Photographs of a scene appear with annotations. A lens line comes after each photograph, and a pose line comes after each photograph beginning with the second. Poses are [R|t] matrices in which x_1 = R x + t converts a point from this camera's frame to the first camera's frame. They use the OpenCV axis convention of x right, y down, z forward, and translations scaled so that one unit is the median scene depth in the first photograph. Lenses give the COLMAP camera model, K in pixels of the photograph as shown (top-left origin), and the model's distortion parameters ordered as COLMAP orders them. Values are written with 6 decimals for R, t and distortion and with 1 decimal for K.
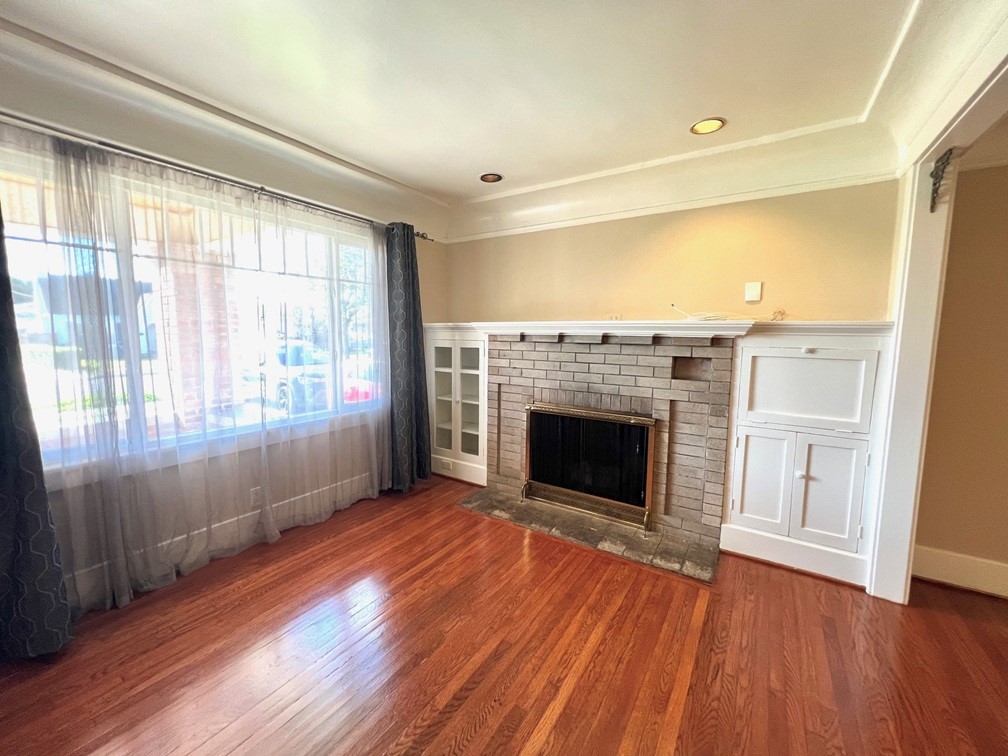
lens RADIAL K [[403.5, 0, 503.2], [0, 403.5, 373.3], [0, 0, 1]] dist [-0.002114, 0.000444]
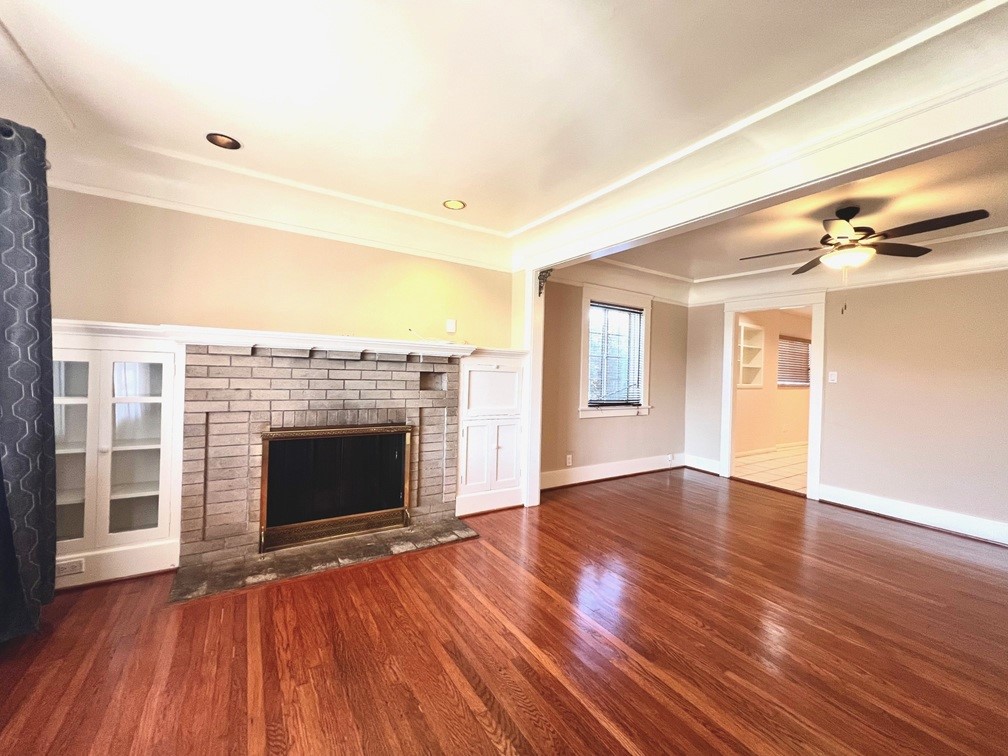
lens RADIAL K [[403.5, 0, 503.2], [0, 403.5, 373.3], [0, 0, 1]] dist [-0.002114, 0.000444]
pose [[0.414210, 0.002062, 0.910179, -0.563245], [0.069293, 0.997024, -0.033793, 0.021008], [-0.907540, 0.077067, 0.412835, 0.260130]]
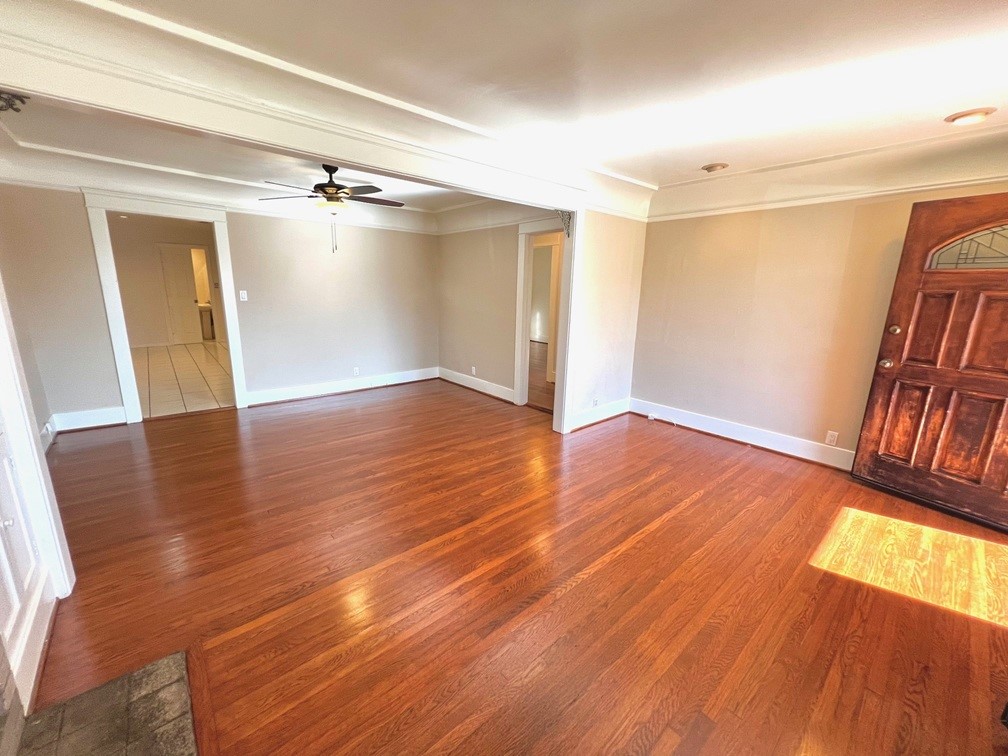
lens RADIAL K [[403.5, 0, 503.2], [0, 403.5, 373.3], [0, 0, 1]] dist [-0.002114, 0.000444]
pose [[-0.961226, -0.091187, 0.260248, -0.157702], [-0.004513, 0.948821, 0.315783, -0.159881], [-0.275724, 0.302364, -0.912443, 1.101587]]
